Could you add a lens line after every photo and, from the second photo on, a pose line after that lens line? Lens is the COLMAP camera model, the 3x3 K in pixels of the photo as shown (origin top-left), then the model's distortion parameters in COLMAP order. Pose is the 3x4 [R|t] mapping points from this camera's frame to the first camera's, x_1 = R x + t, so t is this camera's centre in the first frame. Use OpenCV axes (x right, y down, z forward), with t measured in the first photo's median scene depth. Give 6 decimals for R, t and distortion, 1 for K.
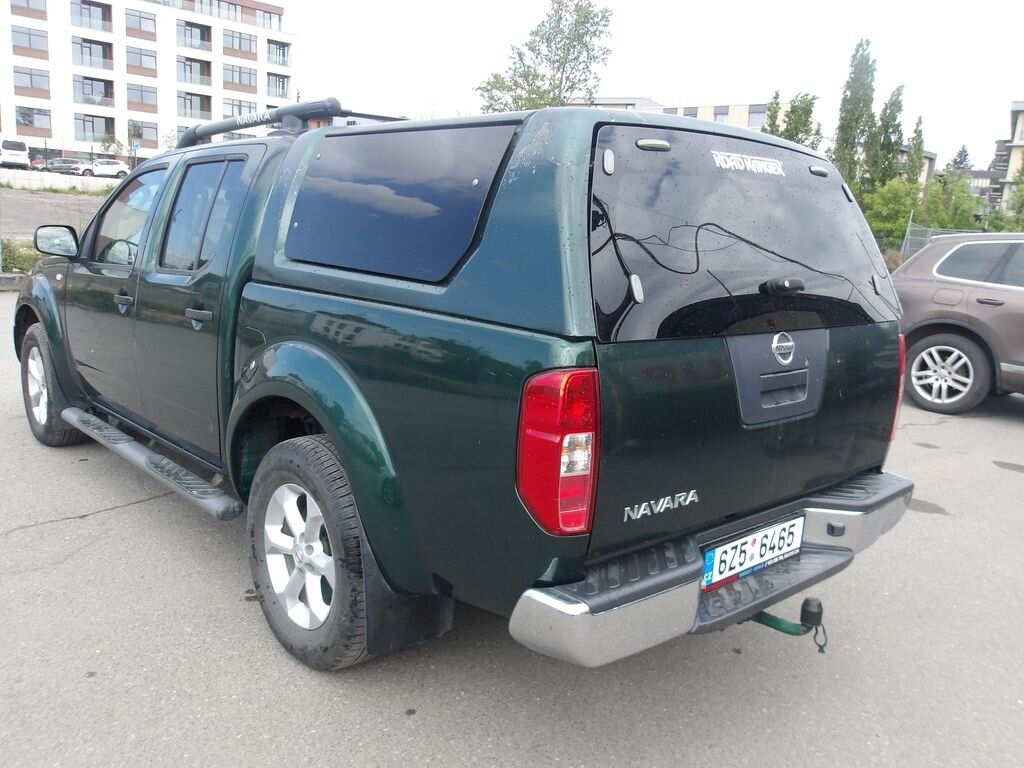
lens RADIAL K [[876.6, 0, 518.8], [0, 876.6, 391.0], [0, 0, 1]] dist [-0.014318, 0.030915]
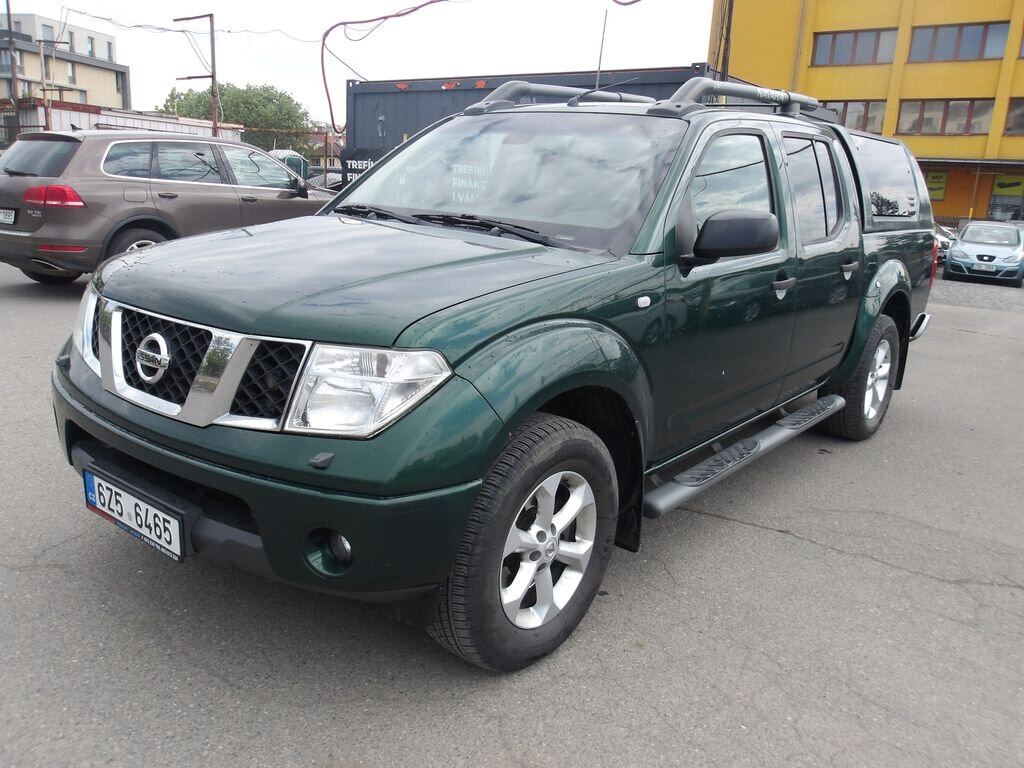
lens RADIAL K [[876.6, 0, 504.1], [0, 876.6, 385.1], [0, 0, 1]] dist [-0.014318, 0.030915]
pose [[-0.165107, -0.296553, 0.940636, -1.204179], [0.130822, 0.938713, 0.318909, -0.311036], [-0.977561, 0.175710, -0.116192, 1.305698]]
